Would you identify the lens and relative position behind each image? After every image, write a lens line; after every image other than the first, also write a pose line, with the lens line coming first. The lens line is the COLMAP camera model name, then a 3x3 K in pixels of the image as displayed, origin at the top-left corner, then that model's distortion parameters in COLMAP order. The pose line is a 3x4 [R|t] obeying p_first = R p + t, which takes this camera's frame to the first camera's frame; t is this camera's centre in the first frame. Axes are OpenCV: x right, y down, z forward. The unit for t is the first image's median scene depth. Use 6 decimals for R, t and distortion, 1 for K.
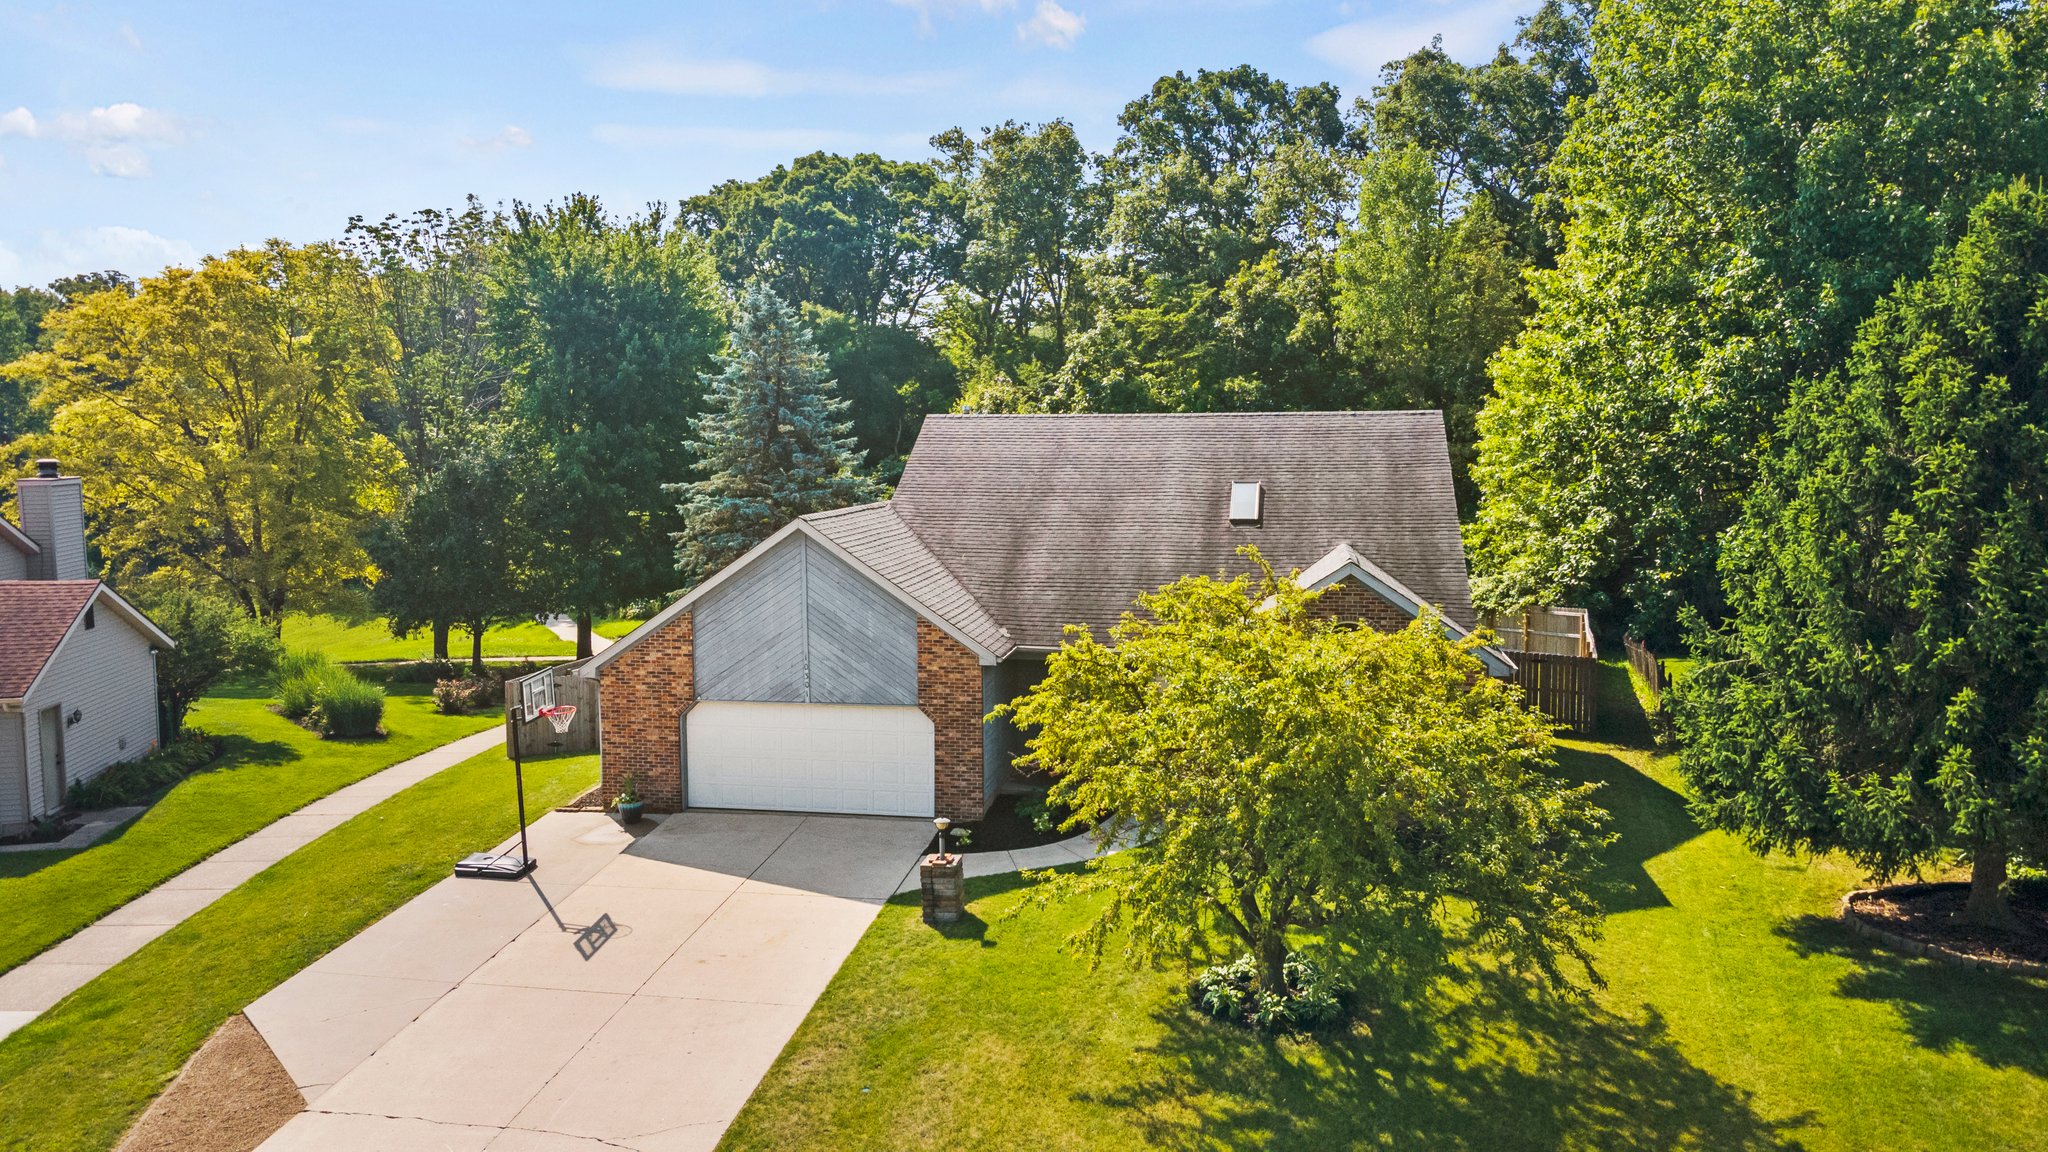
lens RADIAL K [[1495.0, 0, 1011.6], [0, 1495.0, 576.6], [0, 0, 1]] dist [0.006231, 0.061820]
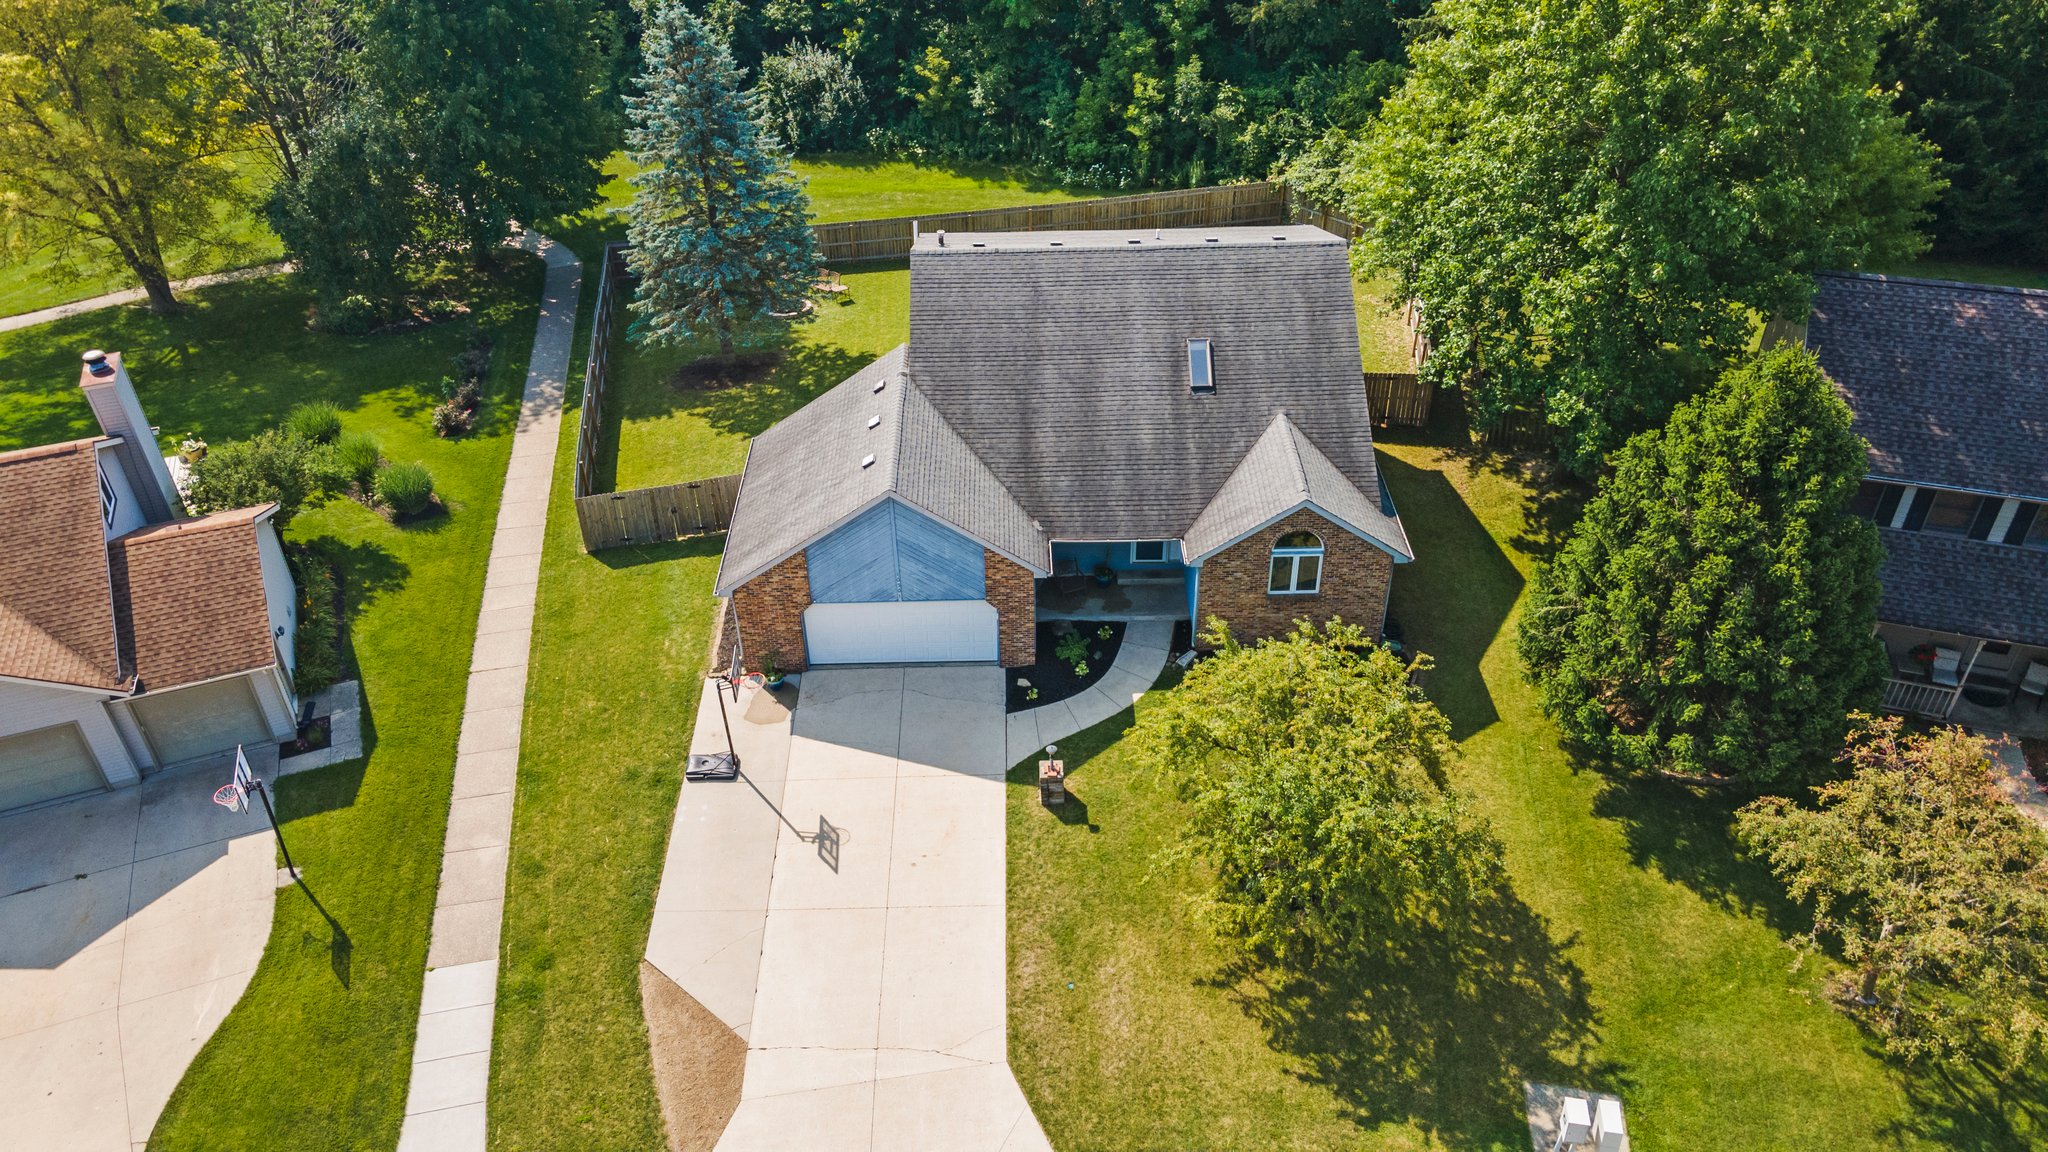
lens RADIAL K [[1503.3, 0, 1010.4], [0, 1503.3, 575.4], [0, 0, 1]] dist [0.035128, 0.008198]
pose [[0.981287, -0.123870, 0.147415, -0.243976], [0.032630, 0.861505, 0.506700, -0.635993], [-0.189764, -0.492408, 0.849425, -0.154653]]
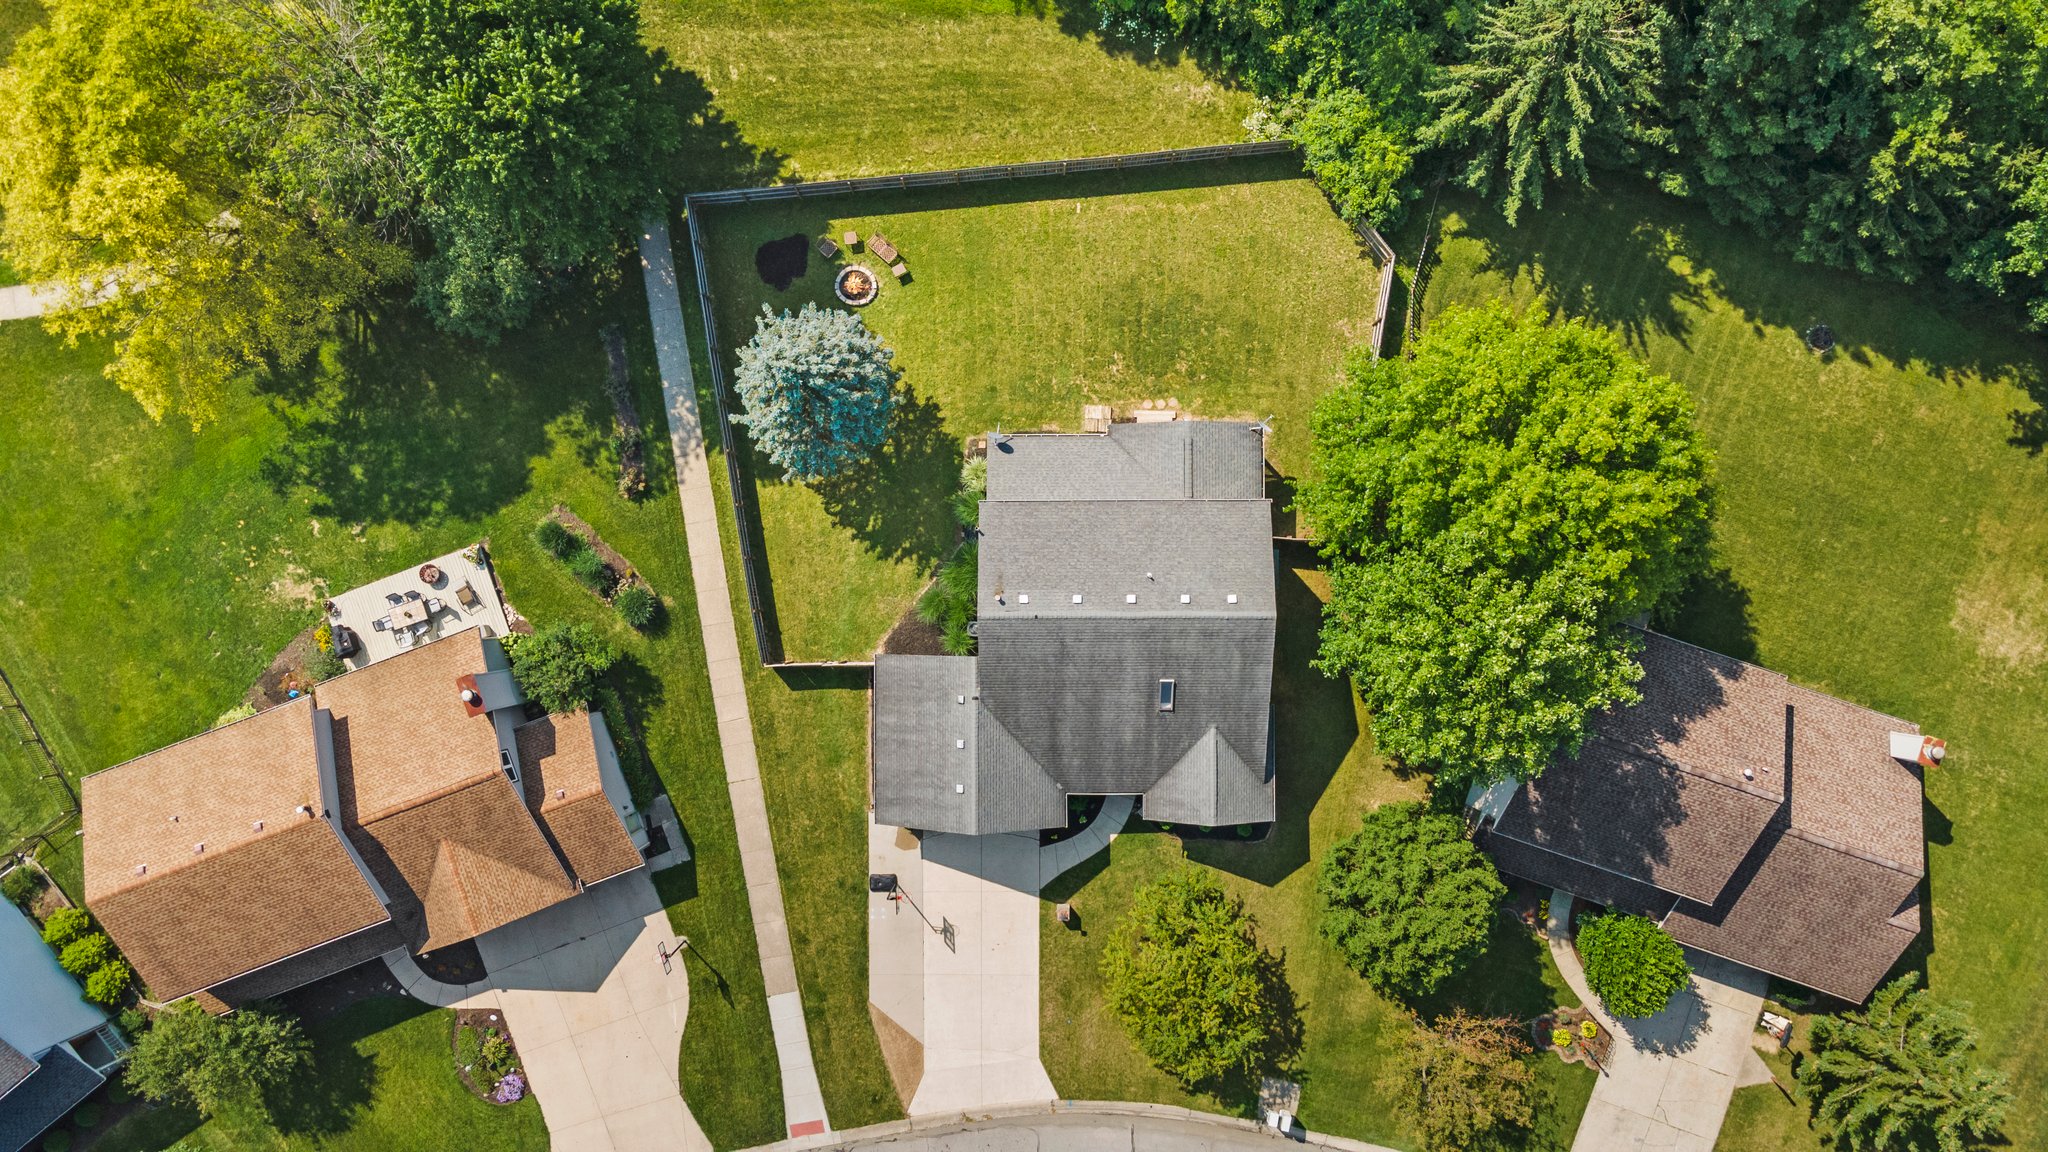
lens RADIAL K [[1484.9, 0, 1010.2], [0, 1484.9, 586.4], [0, 0, 1]] dist [0.031111, 0.003322]
pose [[0.982207, -0.186601, -0.021218, 0.027582], [0.042123, 0.108790, 0.993172, -2.339395], [-0.183018, -0.976394, 0.114714, 1.115893]]
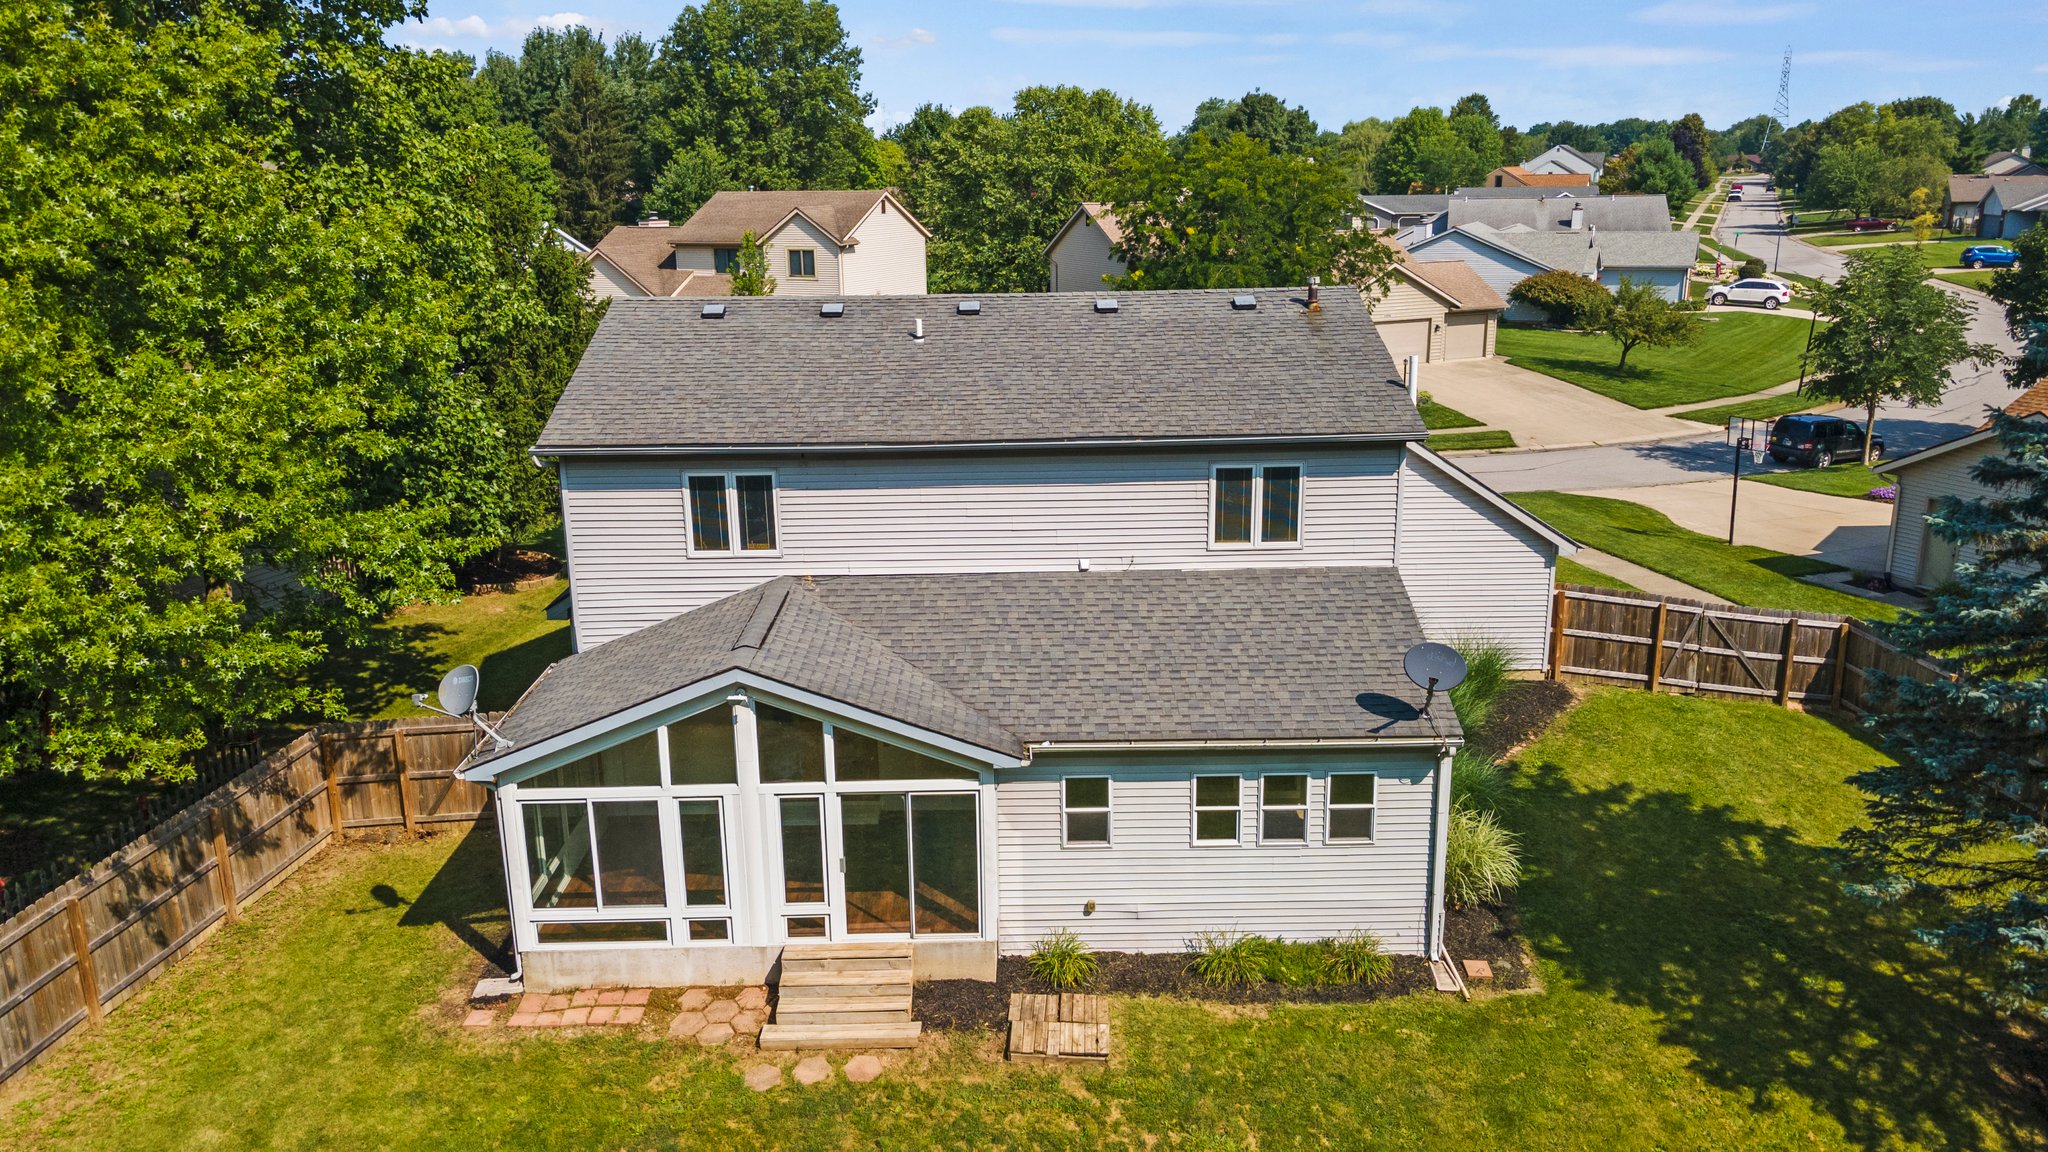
lens RADIAL K [[1495.0, 0, 1011.6], [0, 1495.0, 576.6], [0, 0, 1]] dist [0.006231, 0.061820]
pose [[-0.982703, 0.072258, -0.170507, 0.290908], [0.006810, 0.934213, 0.356651, -0.299345], [0.185061, 0.349321, -0.918546, 2.179035]]
